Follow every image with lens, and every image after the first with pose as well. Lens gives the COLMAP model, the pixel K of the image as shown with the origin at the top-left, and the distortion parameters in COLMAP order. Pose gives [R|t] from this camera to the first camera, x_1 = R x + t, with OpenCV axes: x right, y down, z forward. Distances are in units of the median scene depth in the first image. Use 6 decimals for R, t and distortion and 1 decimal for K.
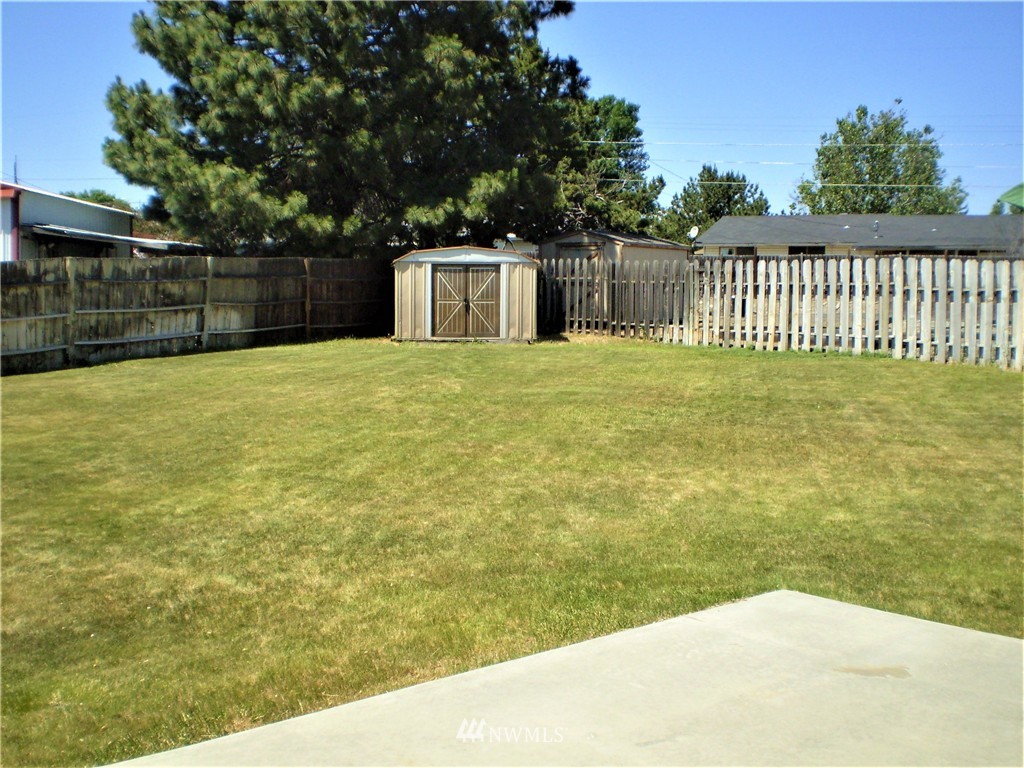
lens RADIAL K [[1147.3, 0, 515.7], [0, 1147.3, 383.0], [0, 0, 1]] dist [-0.120585, 0.000000]
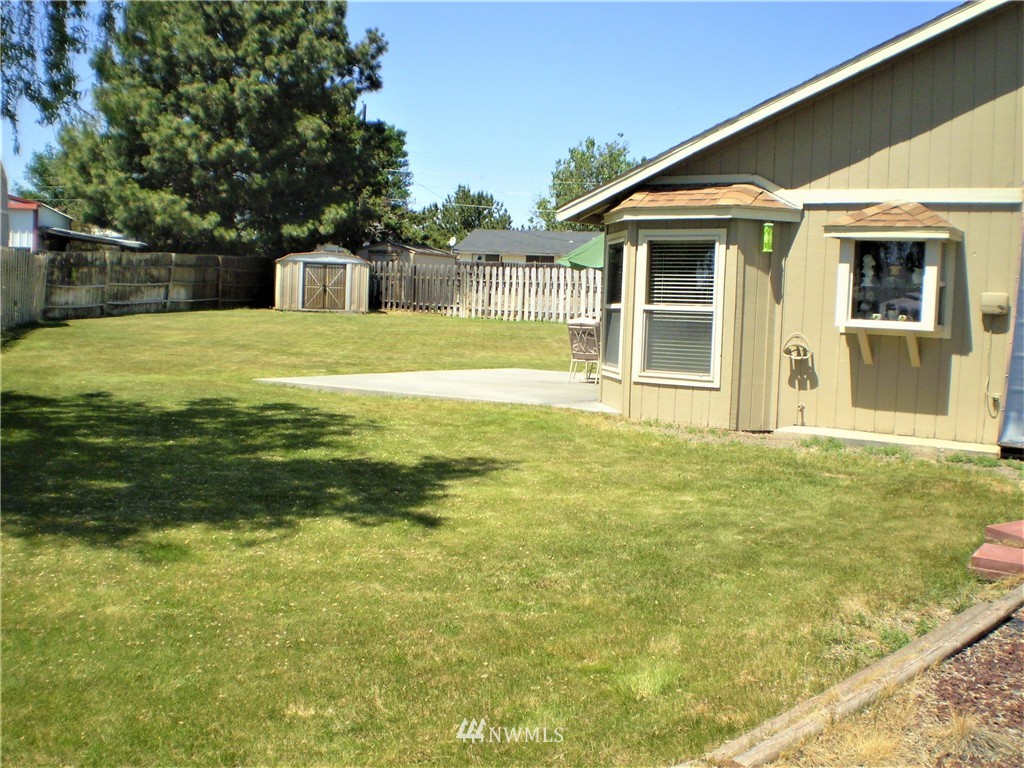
lens RADIAL K [[1147.3, 0, 509.6], [0, 1147.3, 383.8], [0, 0, 1]] dist [-0.120585, 0.000000]
pose [[0.975659, 0.014874, 0.218790, -0.132741], [-0.015127, 0.999885, -0.000519, 0.058282], [-0.218773, -0.002803, 0.975772, -0.581215]]
